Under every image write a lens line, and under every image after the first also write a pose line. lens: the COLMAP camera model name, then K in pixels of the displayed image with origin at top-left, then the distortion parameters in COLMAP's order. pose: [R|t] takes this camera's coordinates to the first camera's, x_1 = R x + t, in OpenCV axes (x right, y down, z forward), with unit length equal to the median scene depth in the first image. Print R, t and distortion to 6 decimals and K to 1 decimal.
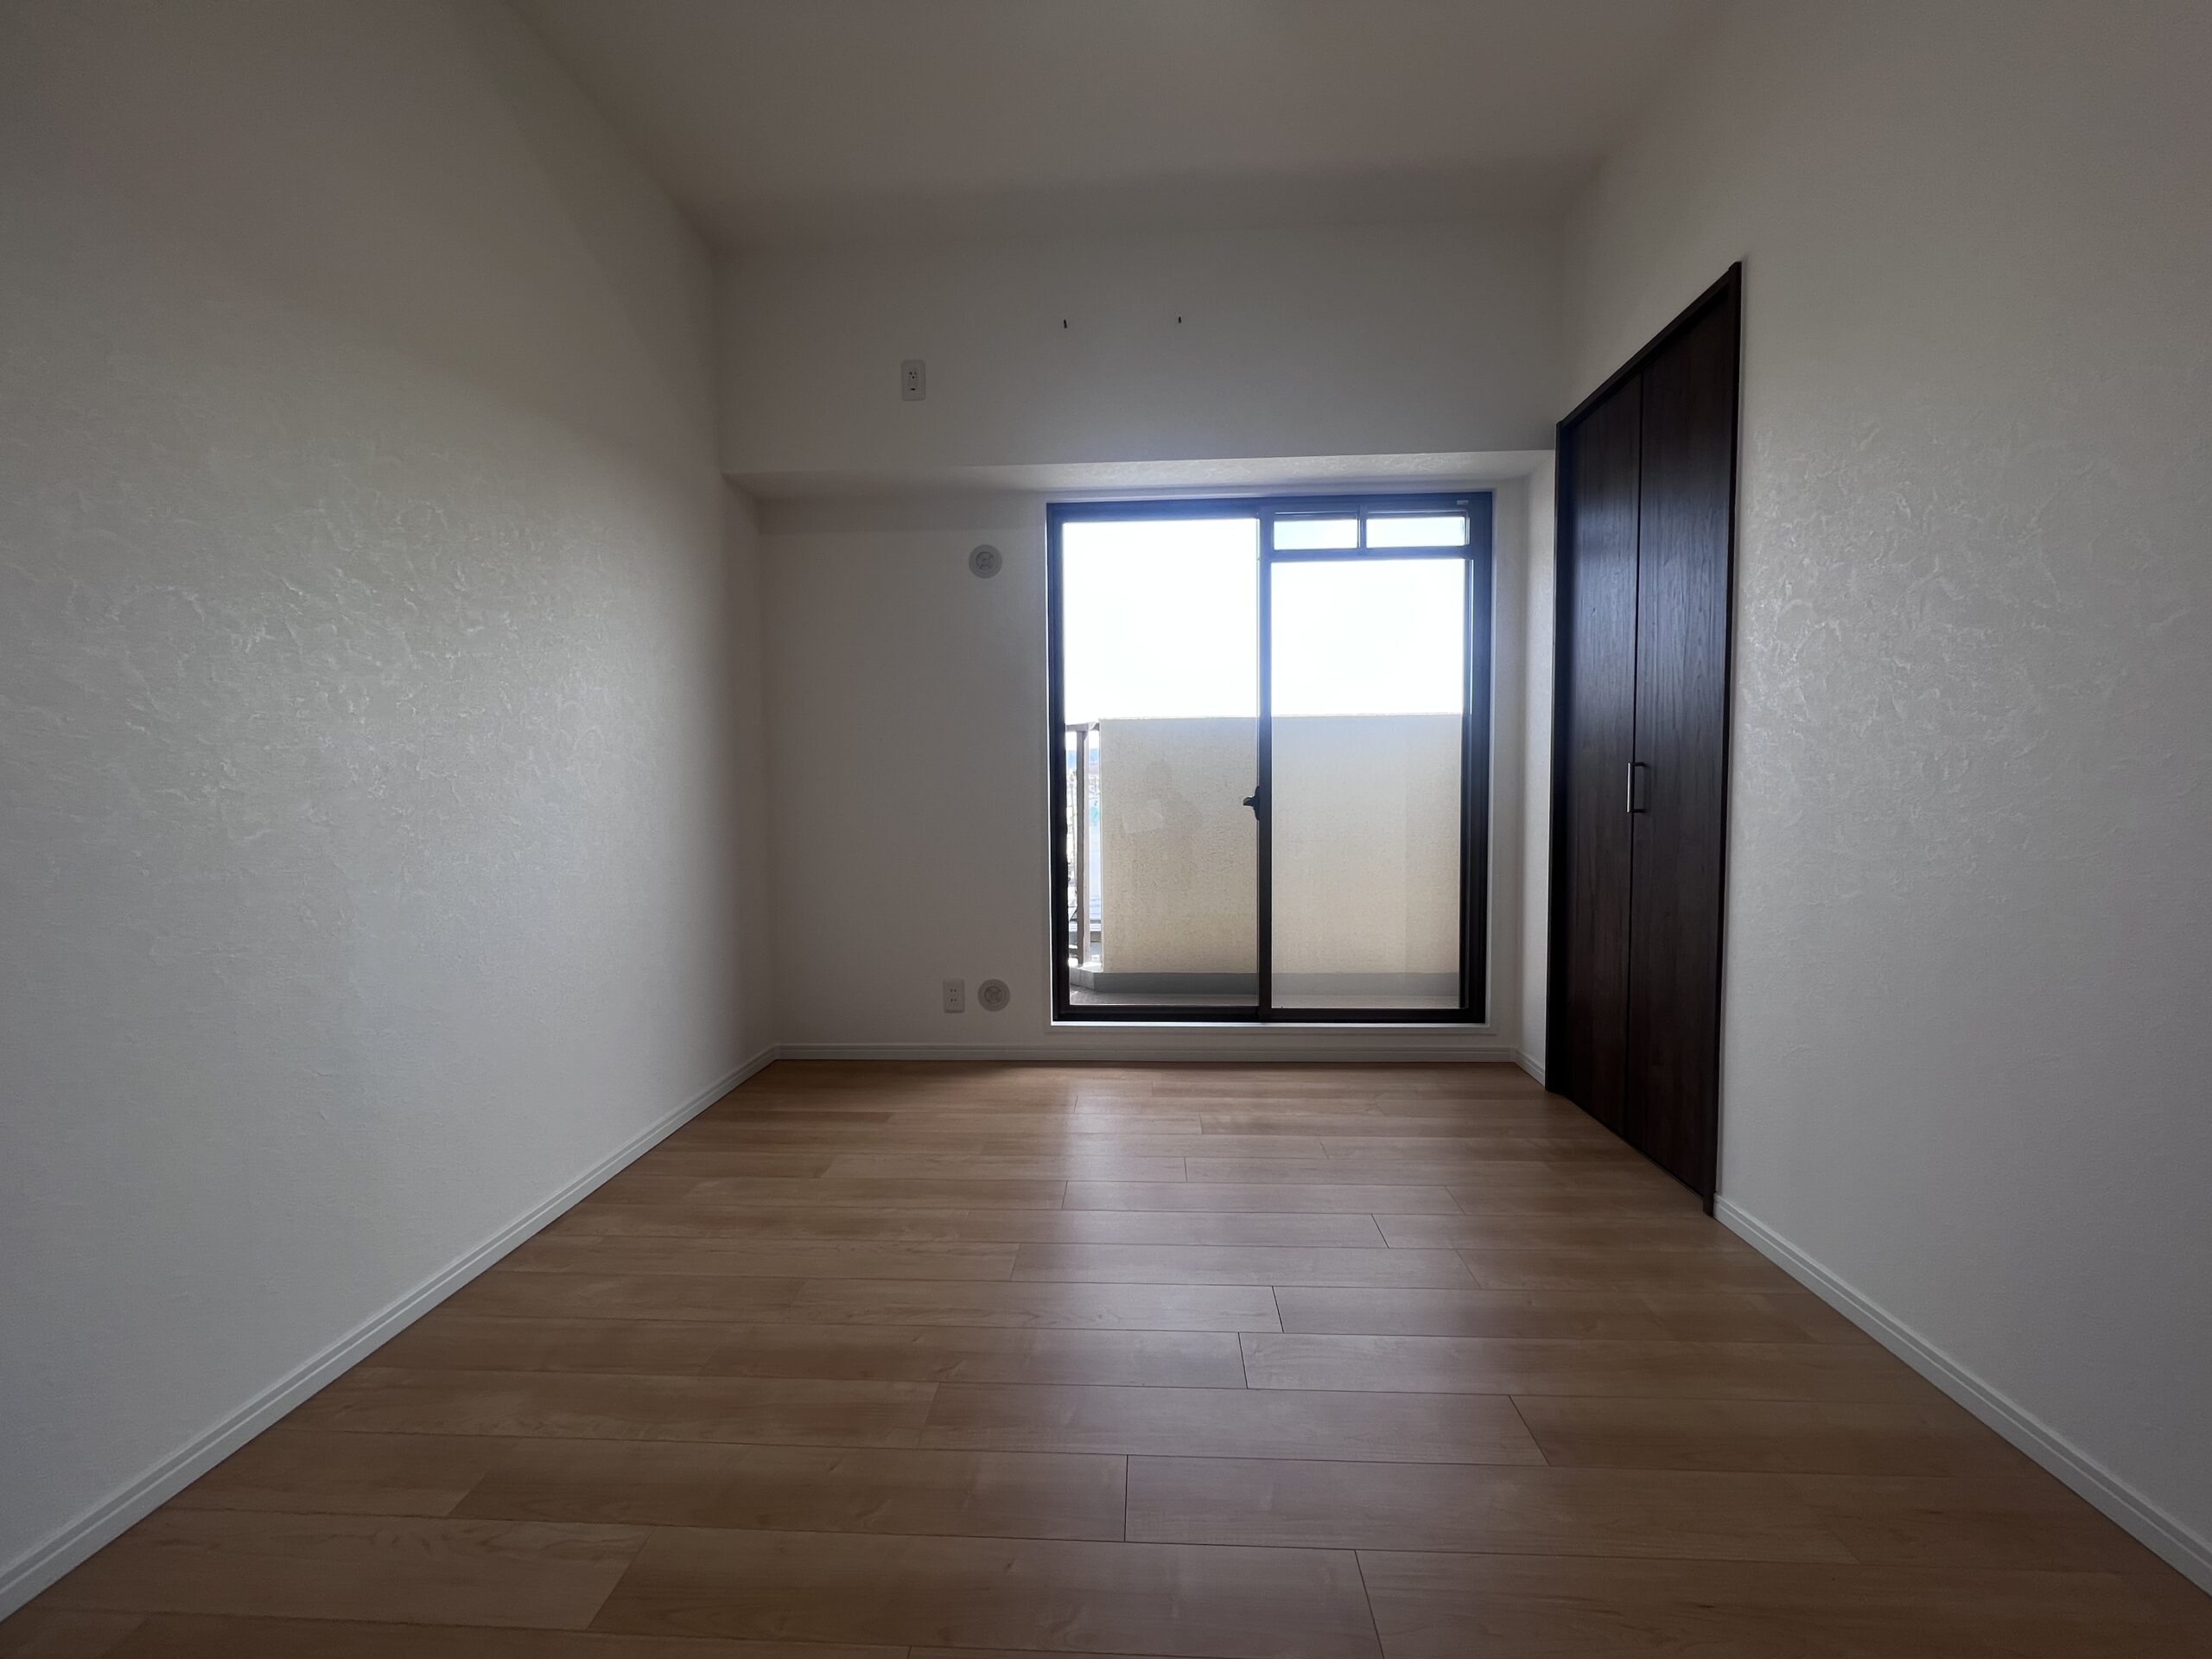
lens RADIAL K [[863.8, 0, 1106.0], [0, 863.8, 829.5], [0, 0, 1]] dist [0.000340, 0.000212]
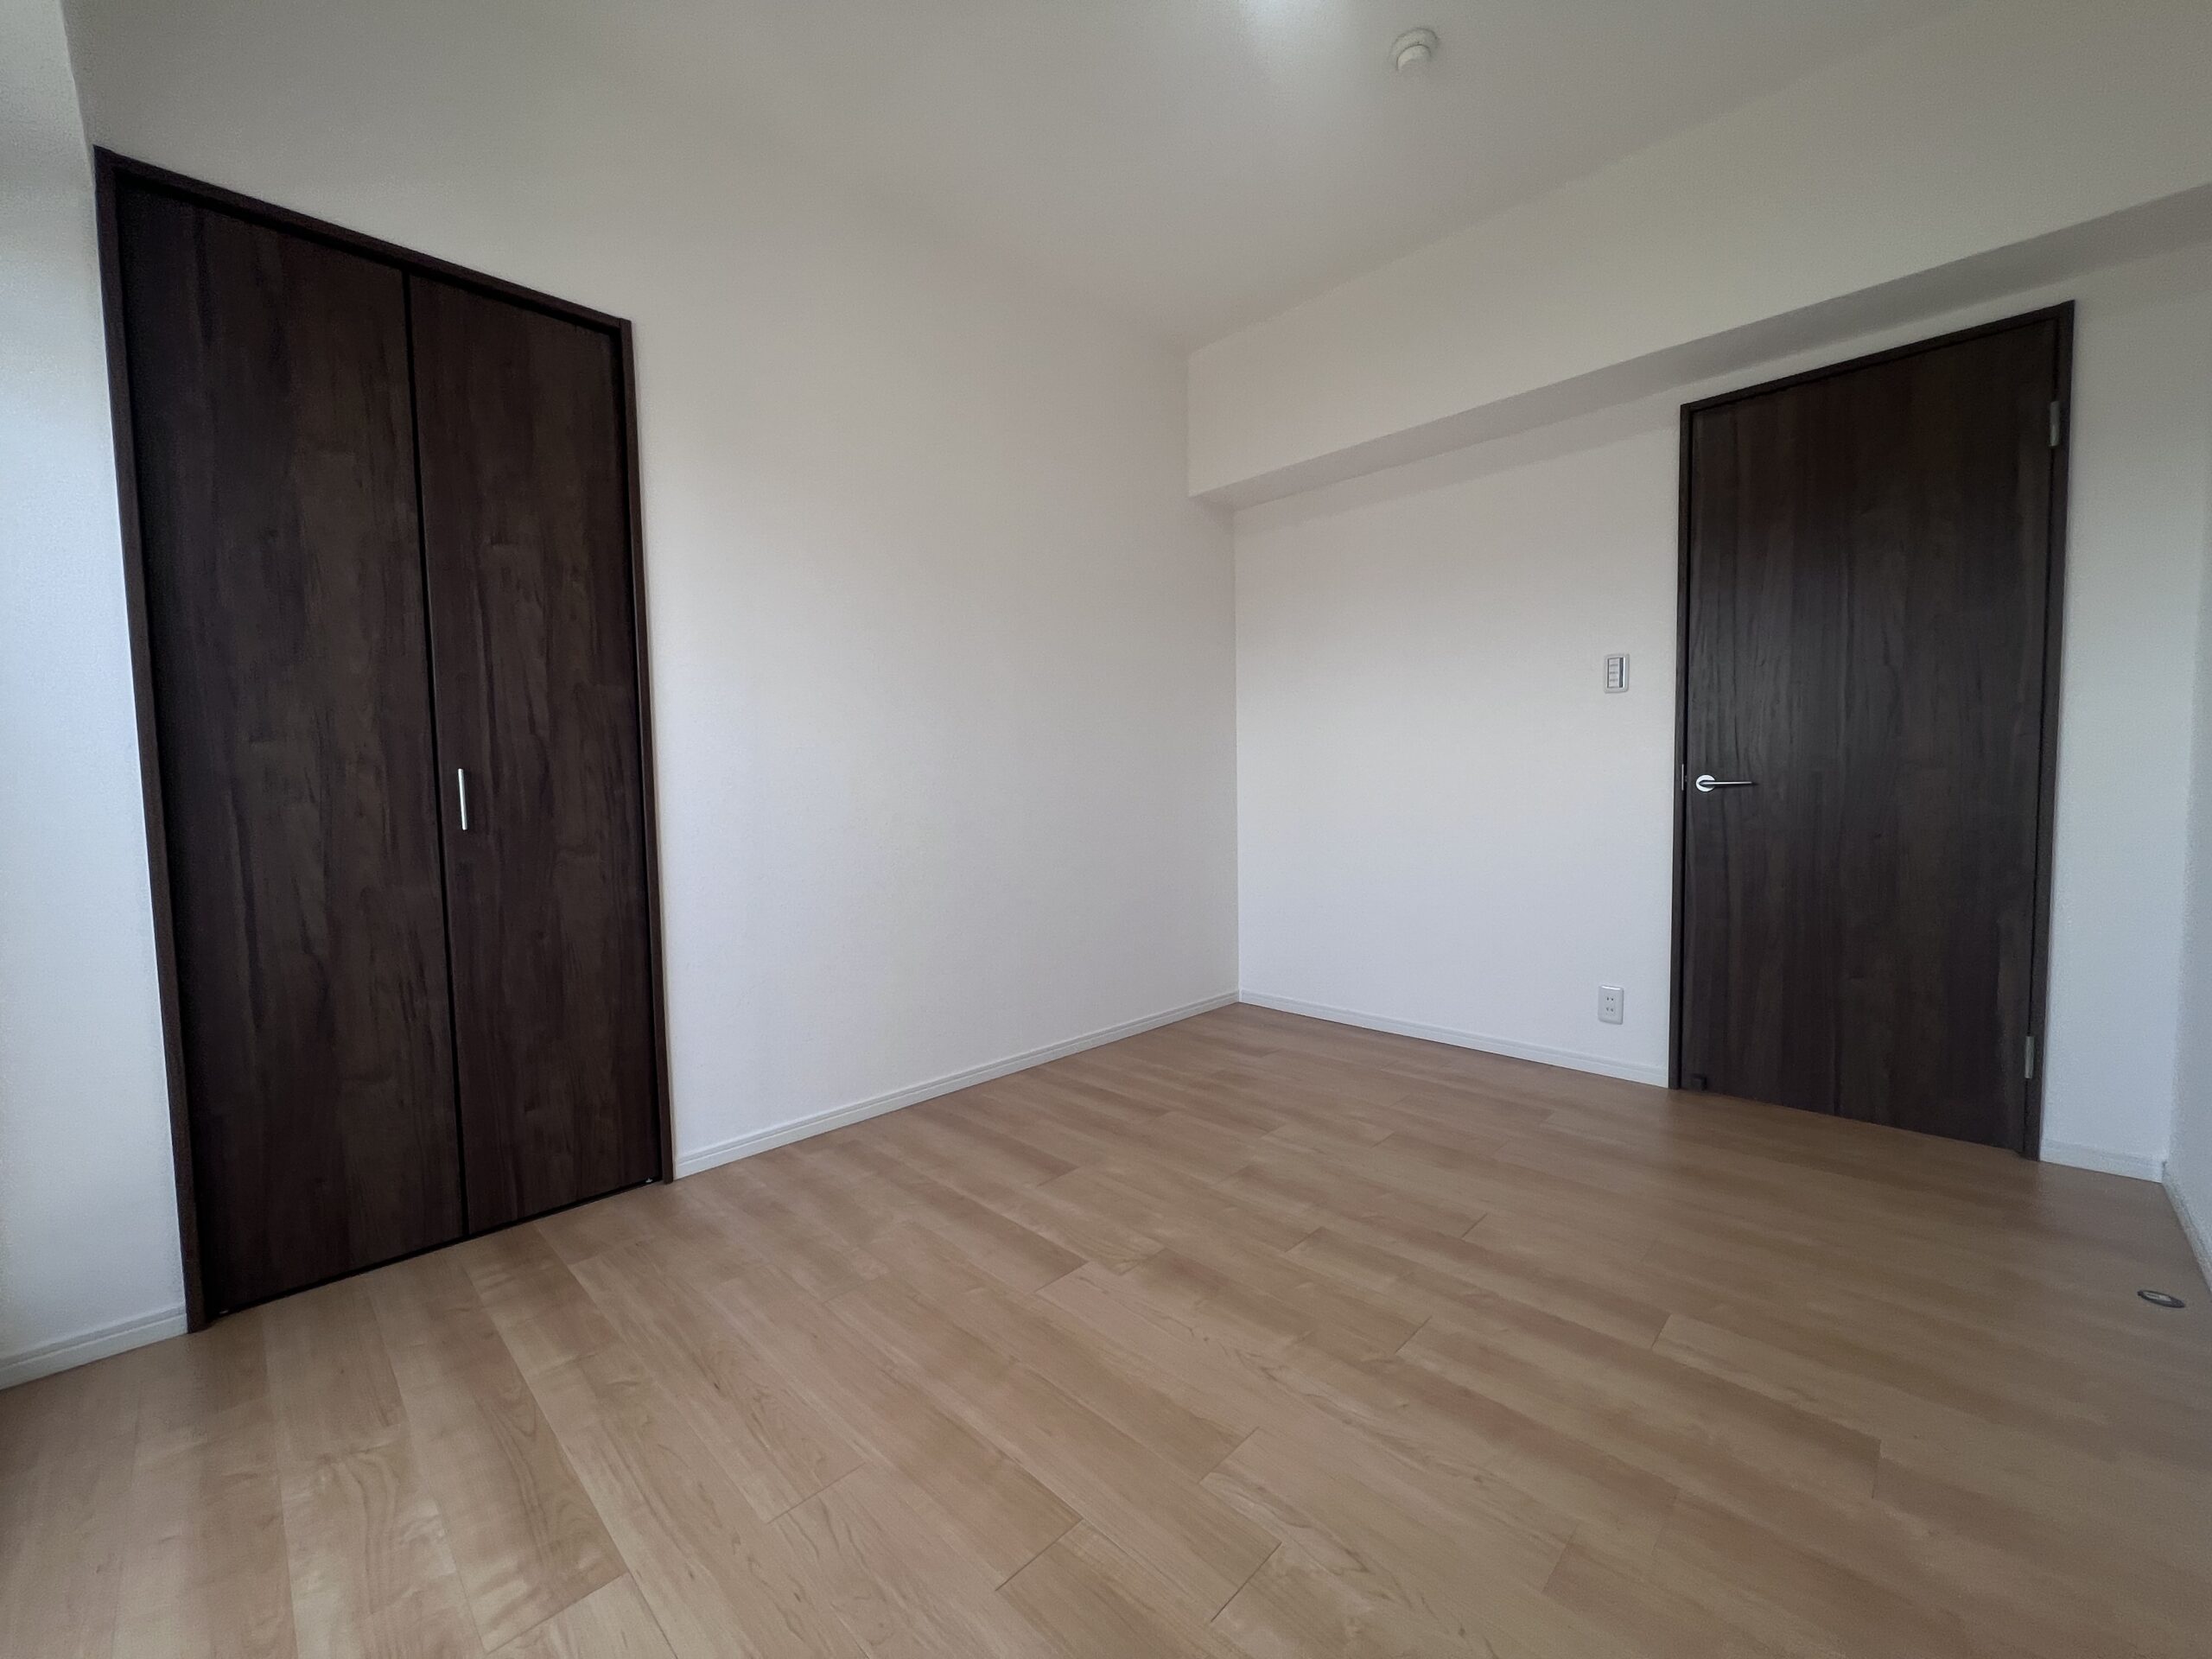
lens RADIAL K [[884.5, 0, 1102.3], [0, 884.5, 835.3], [0, 0, 1]] dist [-0.003367, 0.000527]
pose [[-0.743222, -0.015146, 0.668873, -0.443802], [0.057722, 0.994564, 0.086659, -0.058094], [-0.666550, 0.103016, -0.738308, 1.374025]]
